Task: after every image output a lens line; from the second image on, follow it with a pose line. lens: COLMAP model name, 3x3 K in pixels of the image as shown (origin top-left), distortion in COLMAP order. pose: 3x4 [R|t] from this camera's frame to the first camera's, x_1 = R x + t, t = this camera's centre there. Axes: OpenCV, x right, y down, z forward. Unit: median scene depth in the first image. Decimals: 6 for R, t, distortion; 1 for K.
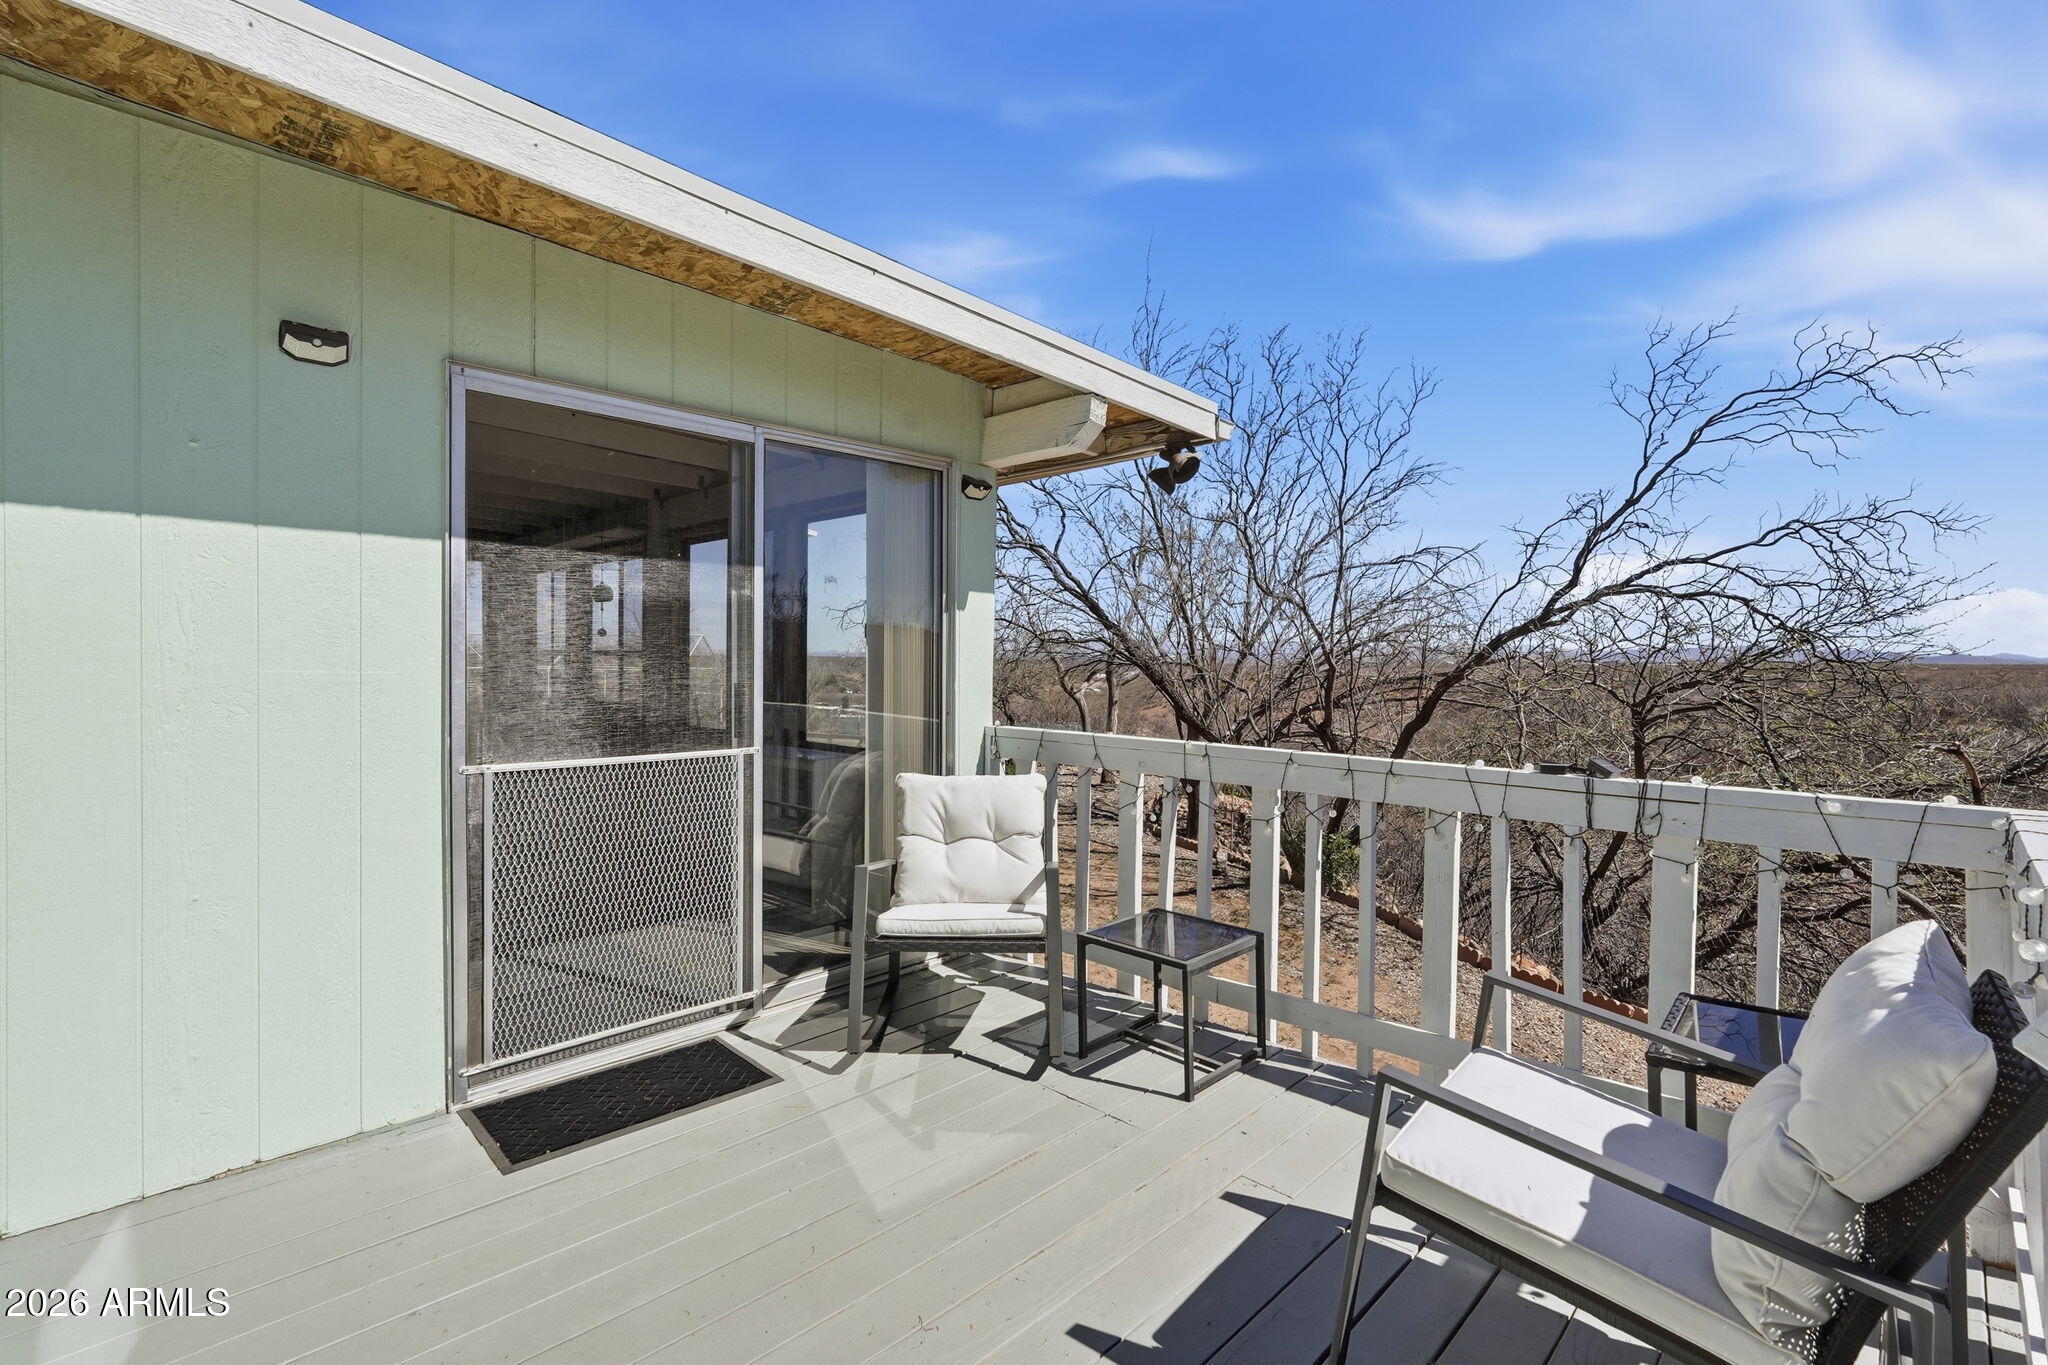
lens RADIAL K [[918.0, 0, 1026.5], [0, 918.0, 684.5], [0, 0, 1]] dist [-0.009012, 0.000862]
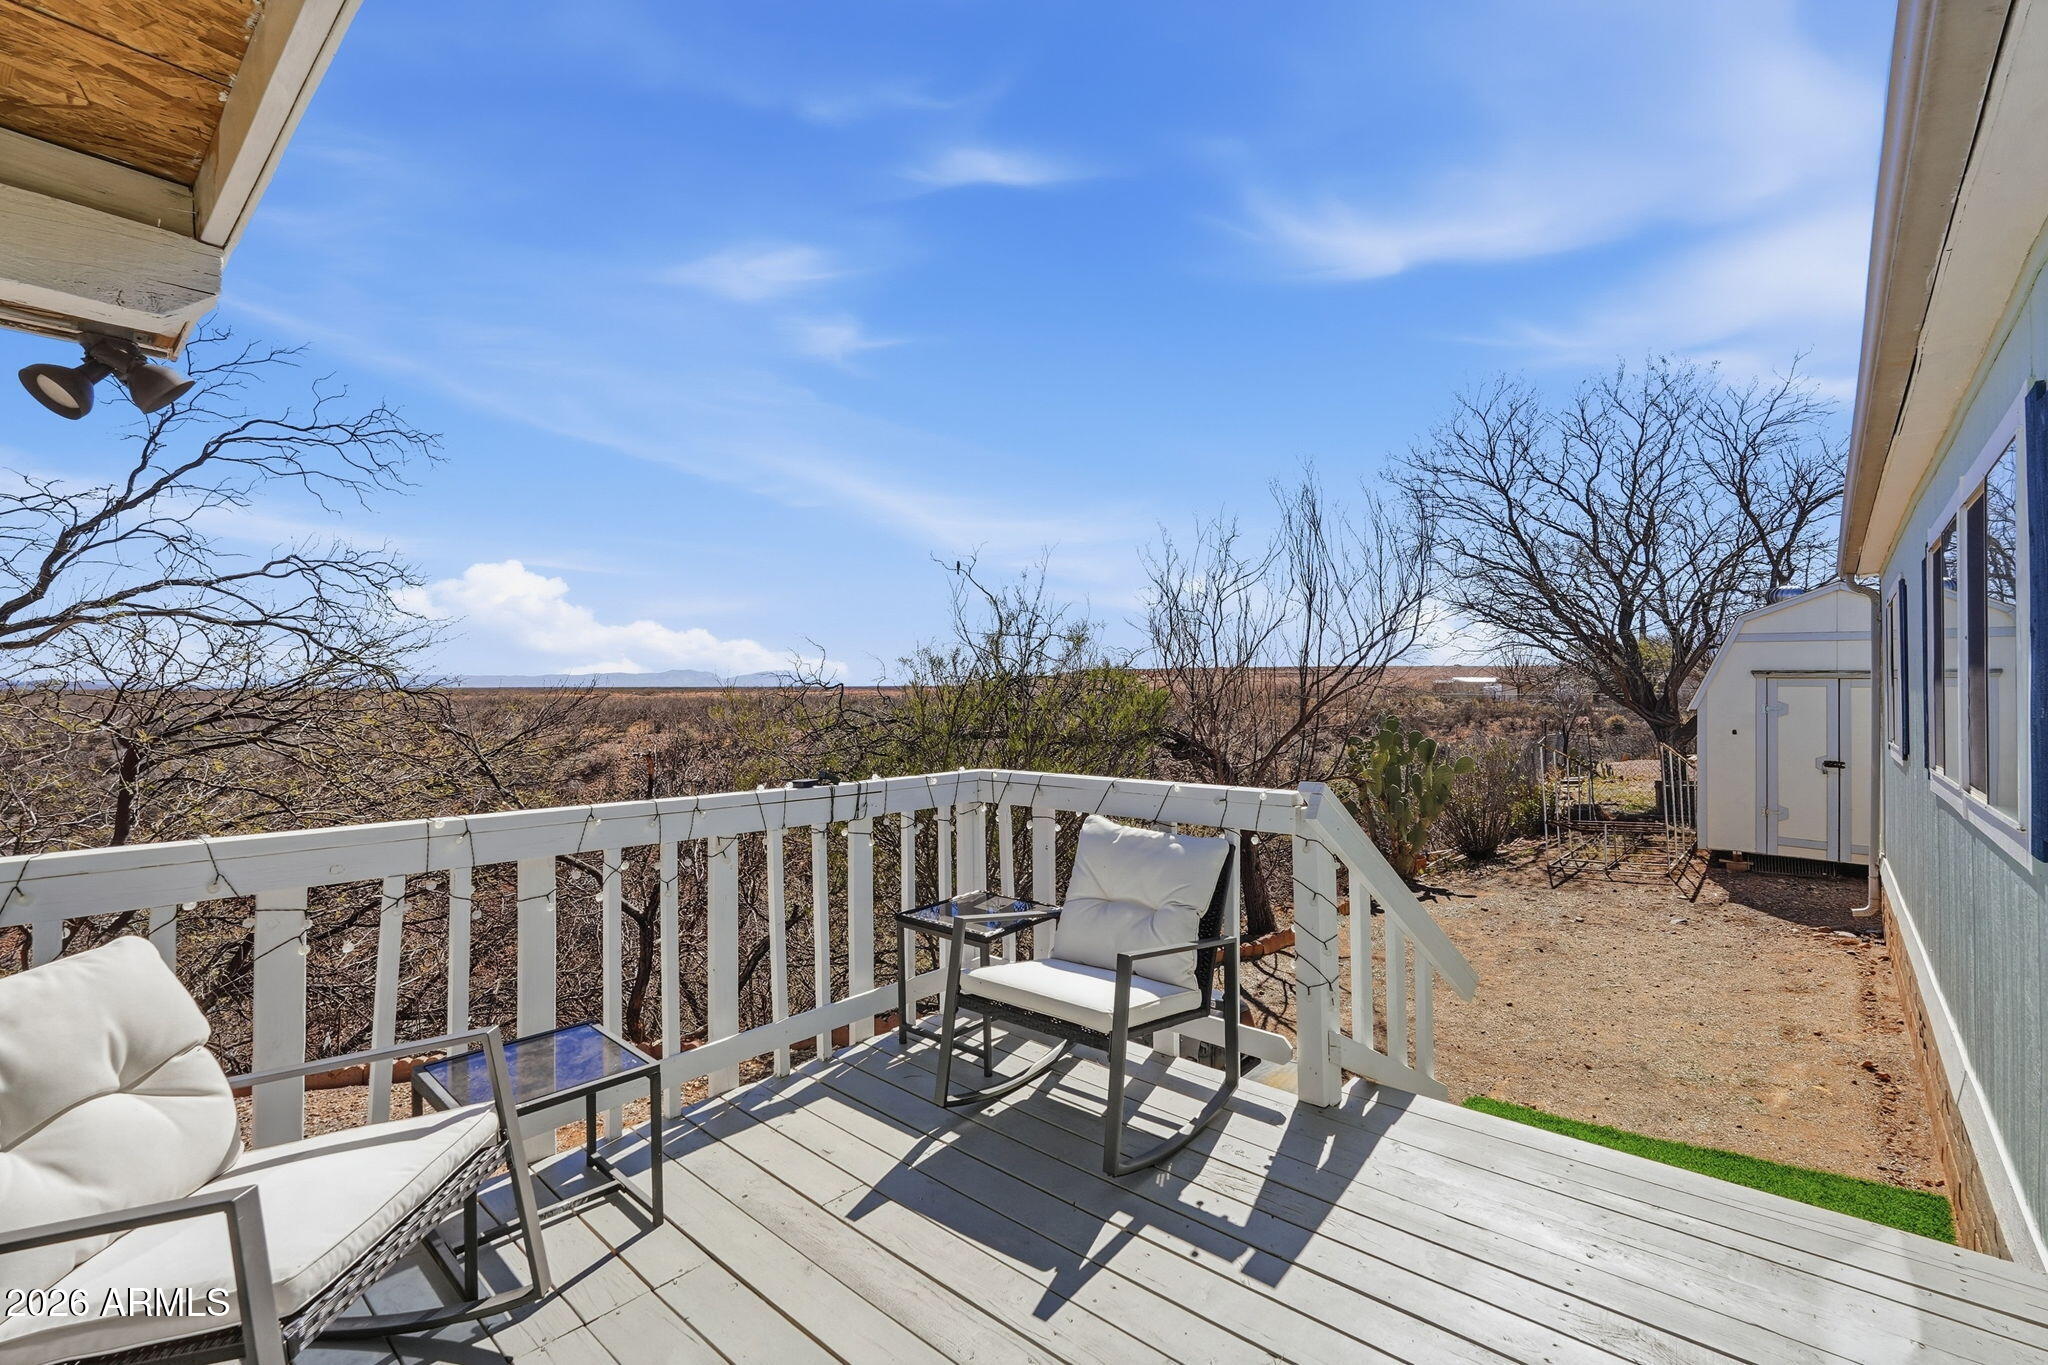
lens RADIAL K [[918.0, 0, 1023.5], [0, 918.0, 683.1], [0, 0, 1]] dist [-0.009012, 0.000862]
pose [[-0.050747, 0.000553, 0.998711, -0.566100], [0.028029, 0.999607, 0.000871, -0.032678], [-0.998318, 0.028037, -0.050743, 0.568535]]
